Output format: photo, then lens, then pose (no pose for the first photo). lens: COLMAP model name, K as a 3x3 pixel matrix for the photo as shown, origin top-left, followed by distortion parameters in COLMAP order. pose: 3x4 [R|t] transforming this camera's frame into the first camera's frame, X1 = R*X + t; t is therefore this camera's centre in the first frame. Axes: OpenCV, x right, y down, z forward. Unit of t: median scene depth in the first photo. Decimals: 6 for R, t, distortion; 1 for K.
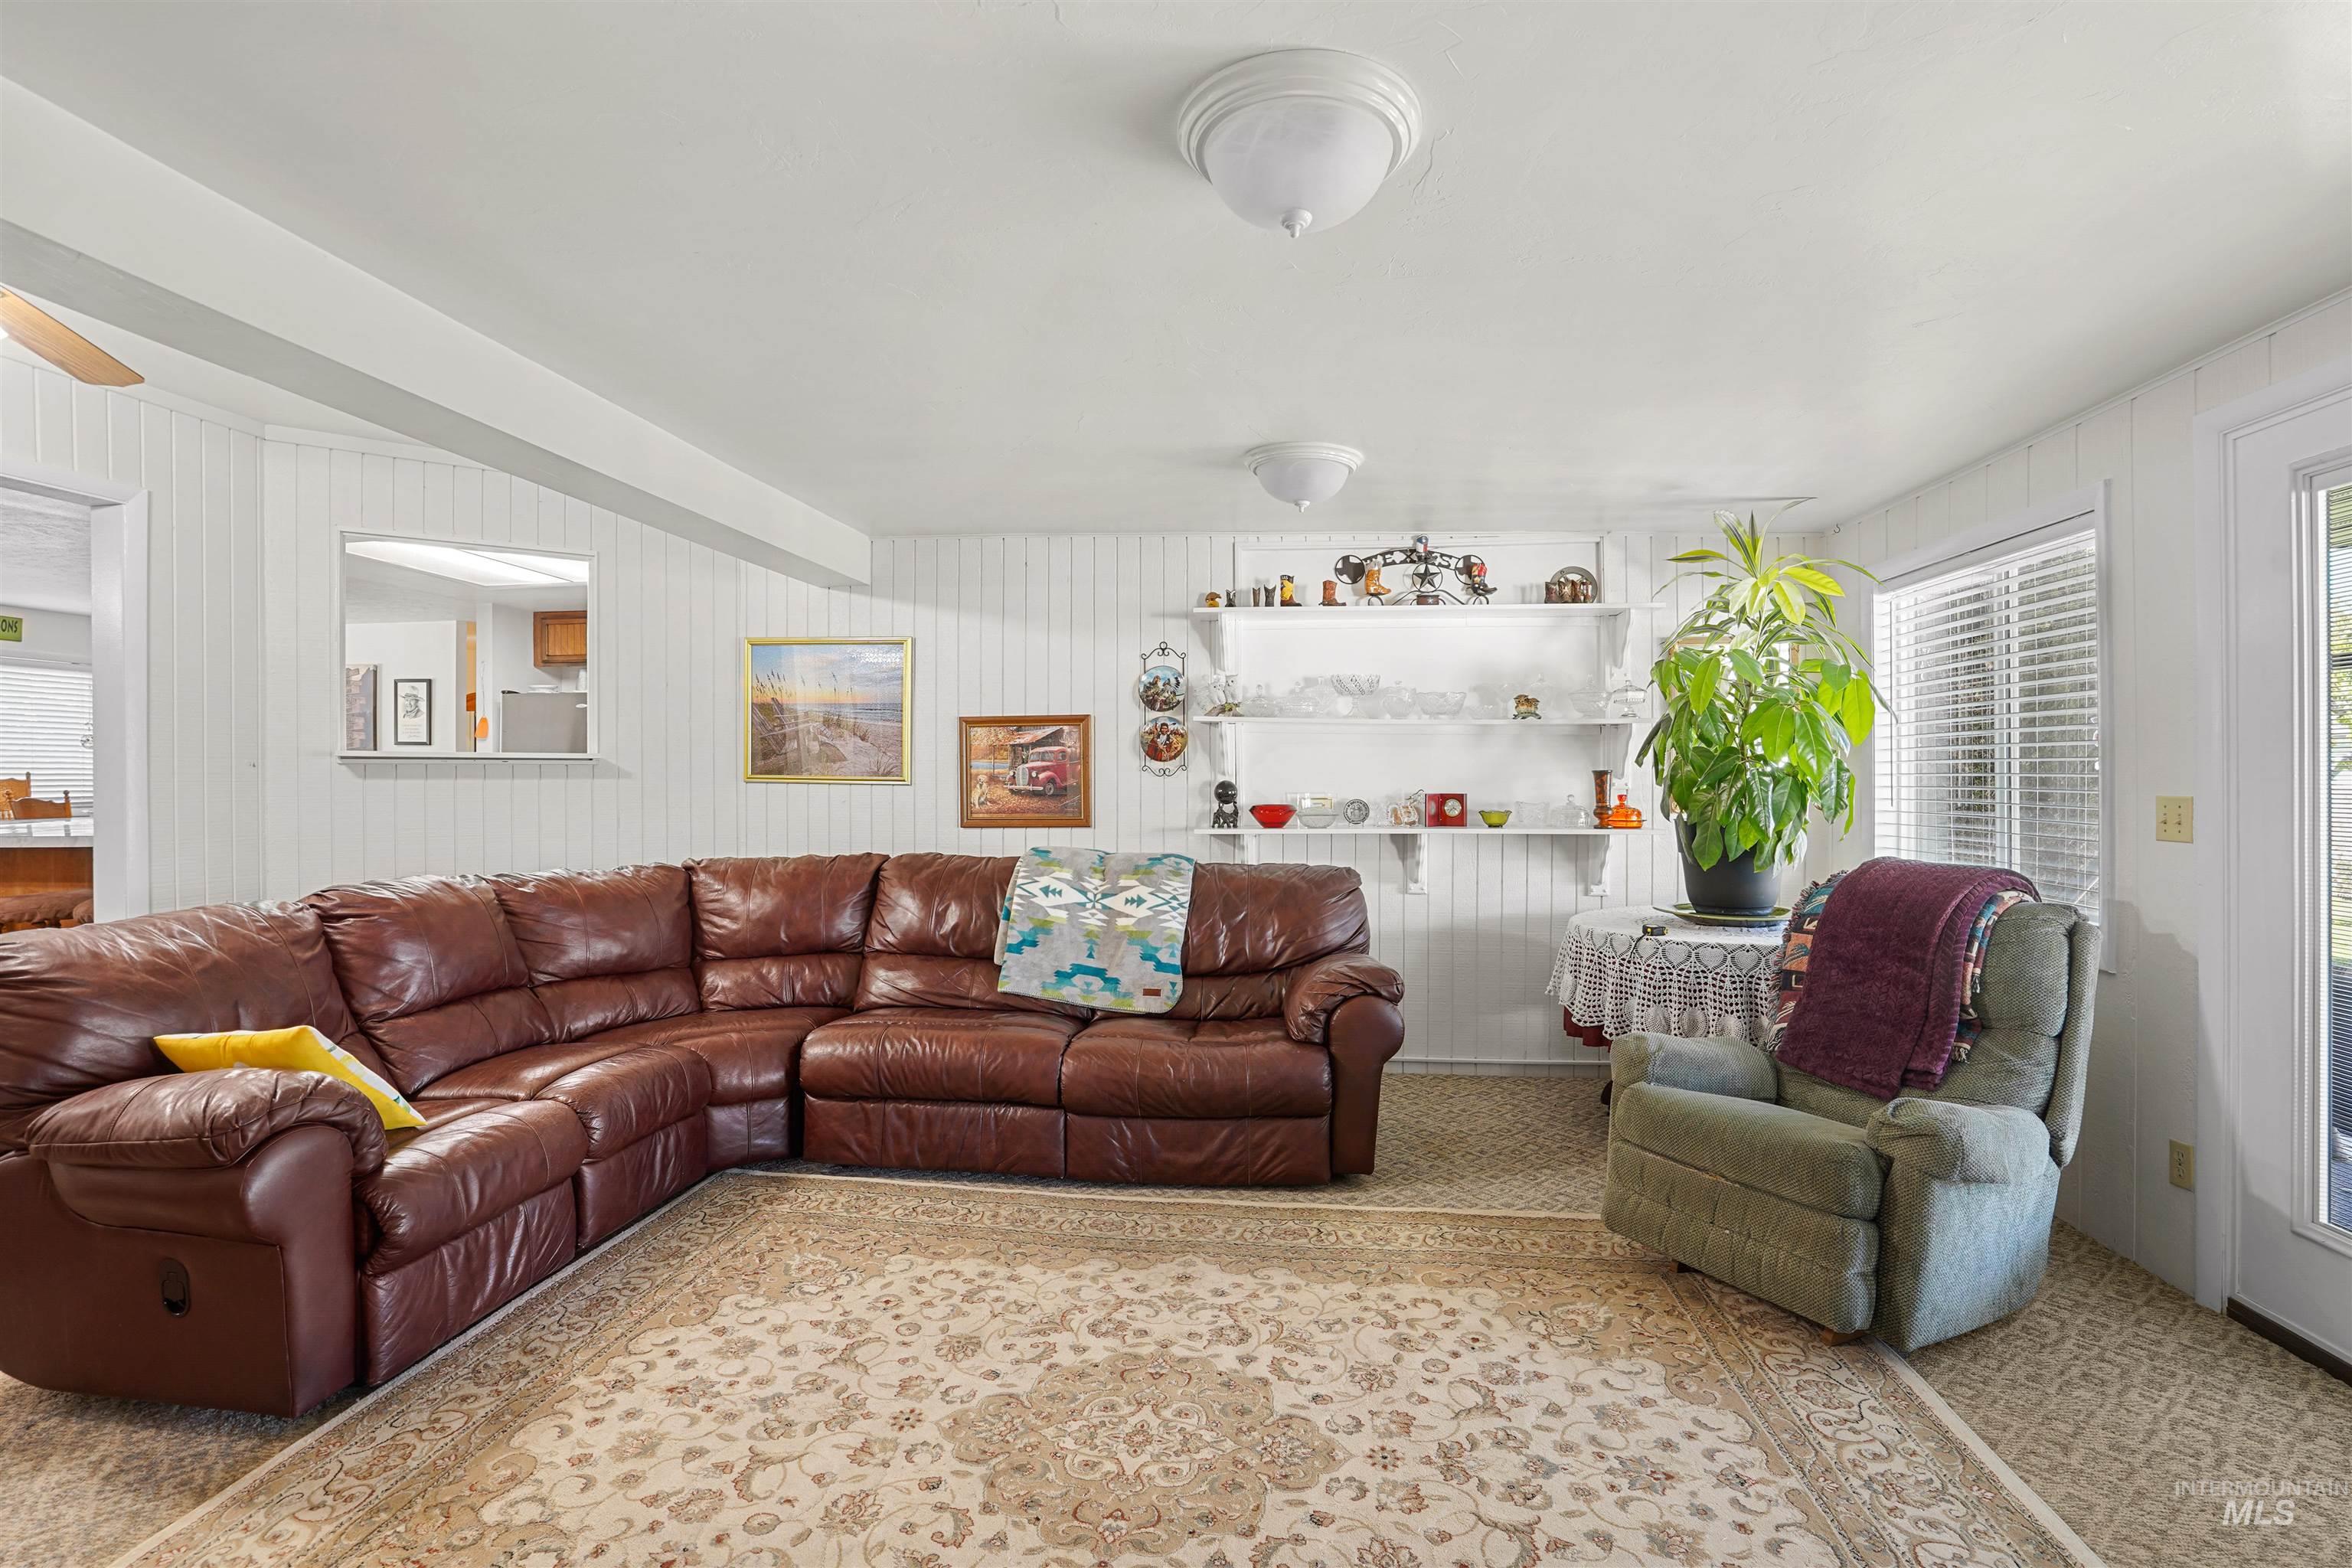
lens RADIAL K [[1110.6, 0, 1179.6], [0, 1110.6, 777.5], [0, 0, 1]] dist [0.001541, -0.000029]
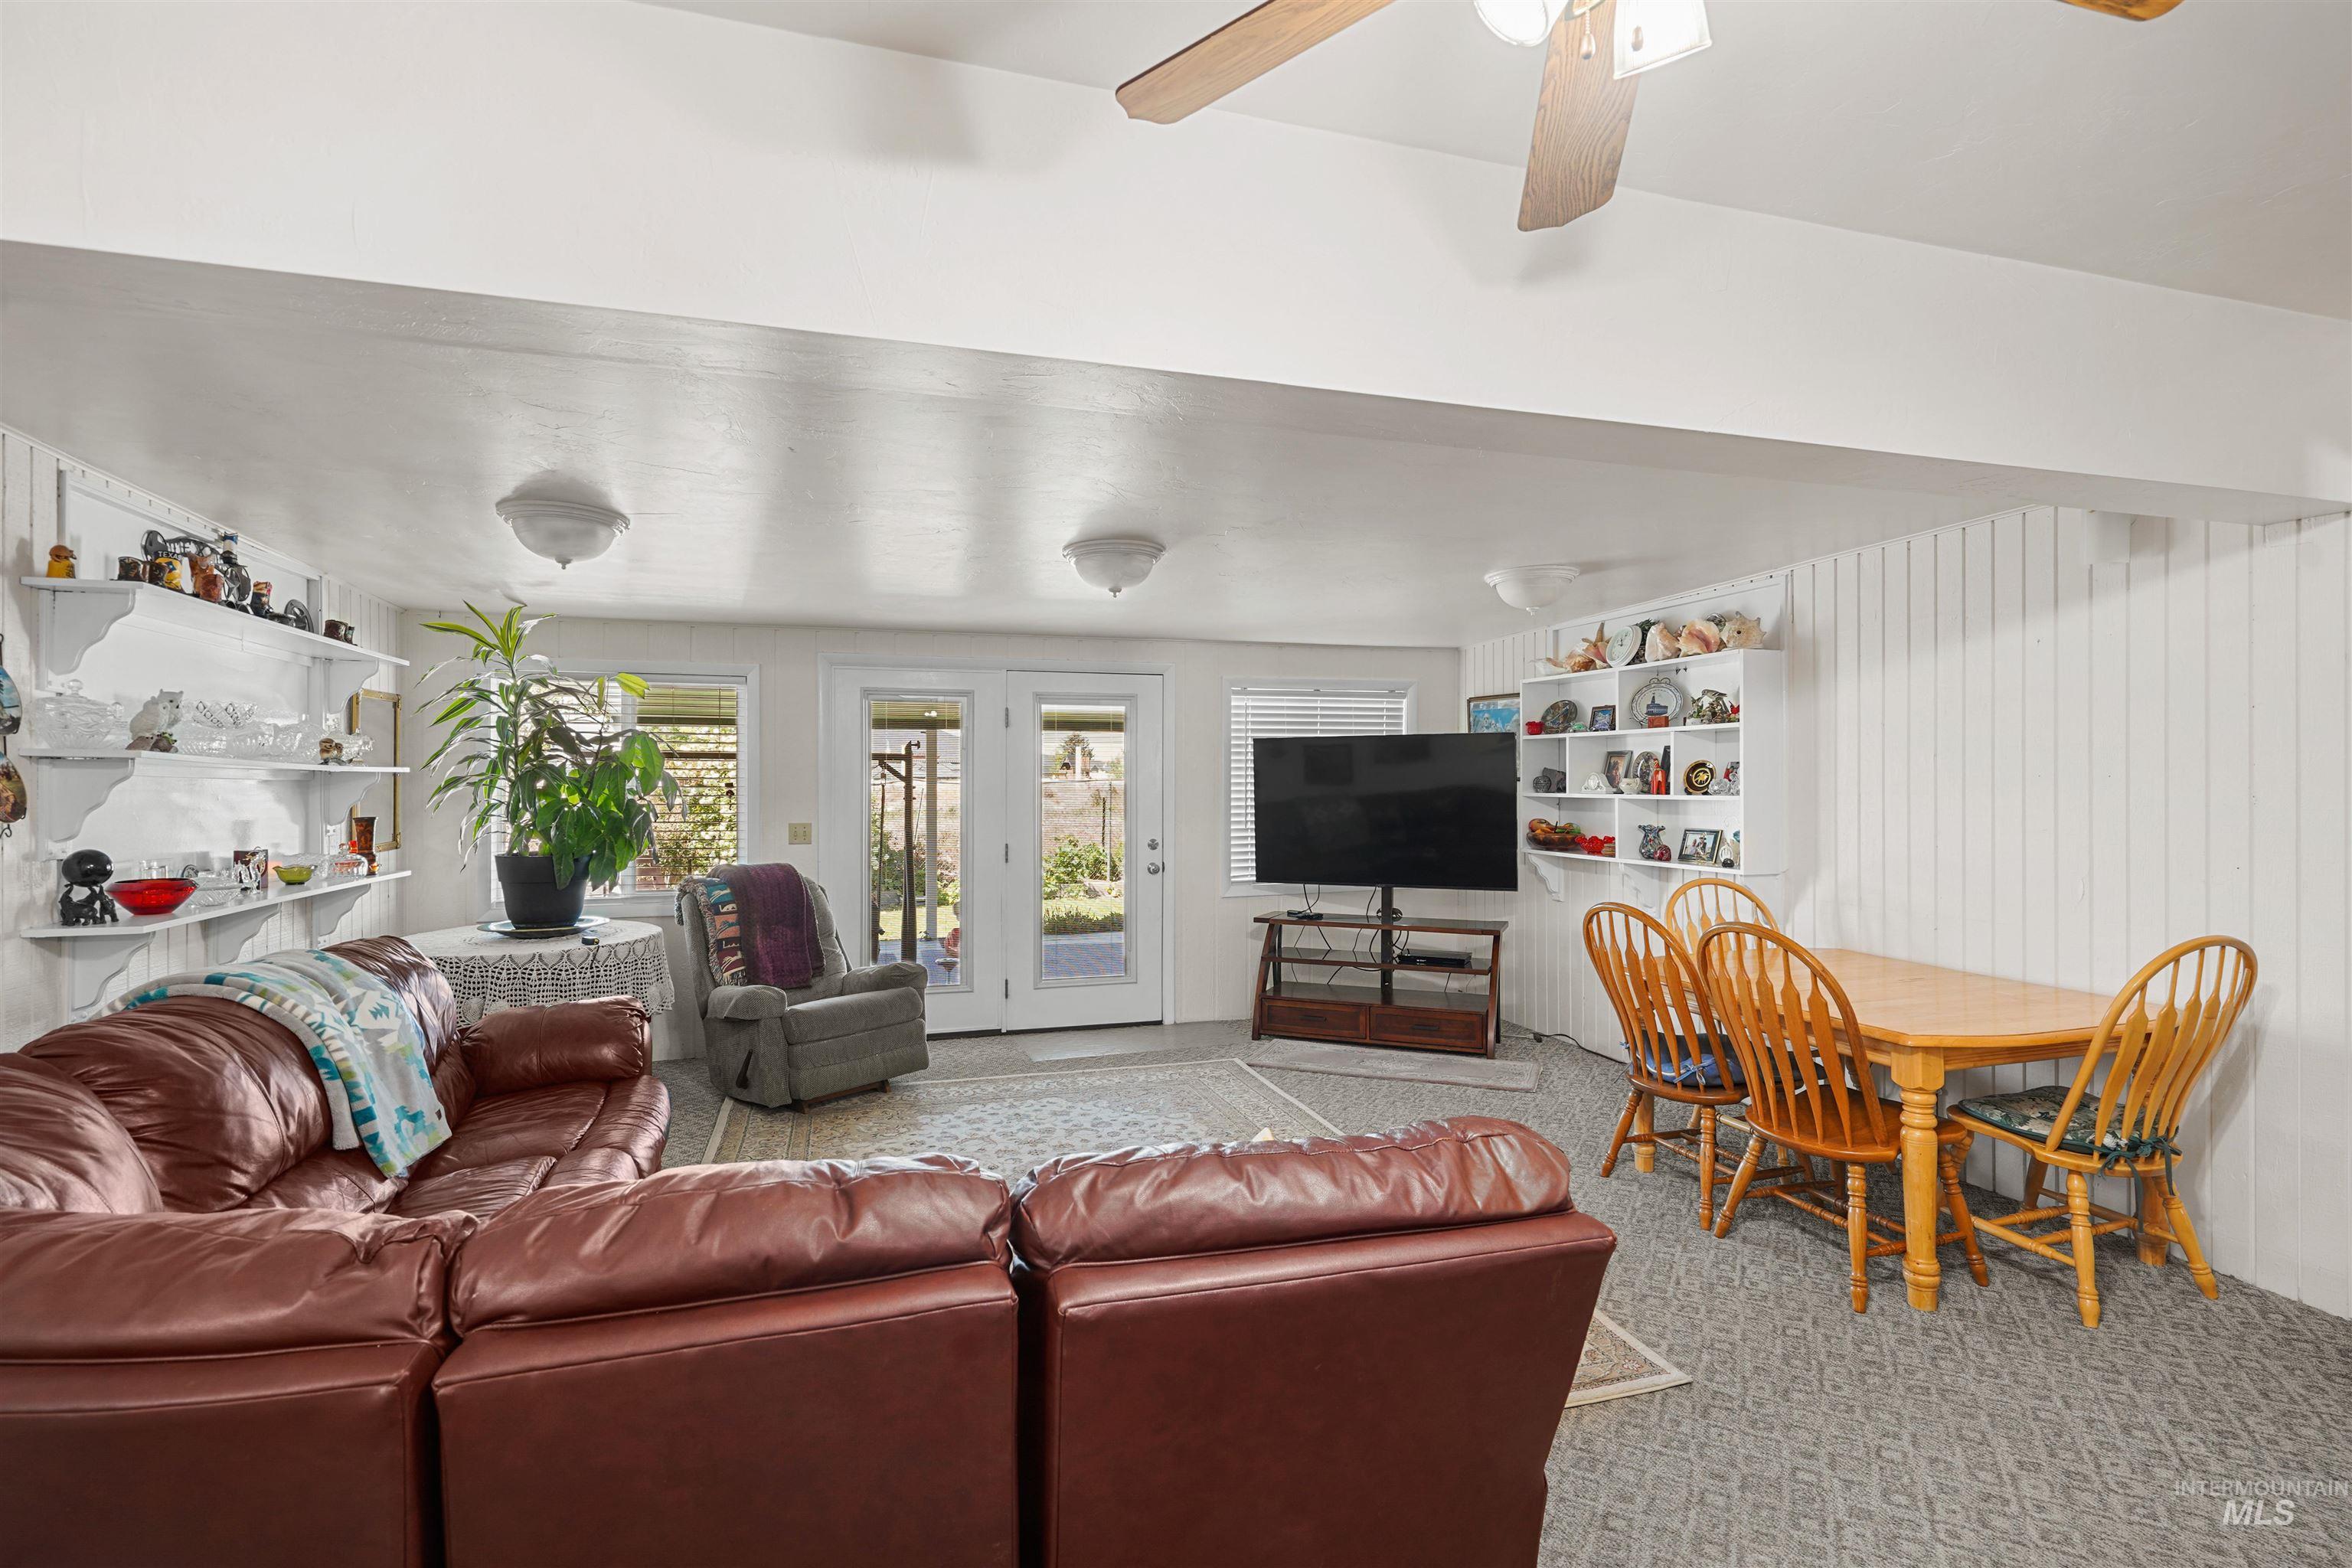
lens RADIAL K [[1110.6, 0, 1167.4], [0, 1110.6, 774.5], [0, 0, 1]] dist [0.001541, -0.000029]
pose [[-0.403737, 0.012715, 0.914787, -1.651091], [0.001424, 0.999911, -0.013270, -0.064440], [-0.914874, -0.004055, -0.403719, 1.454602]]
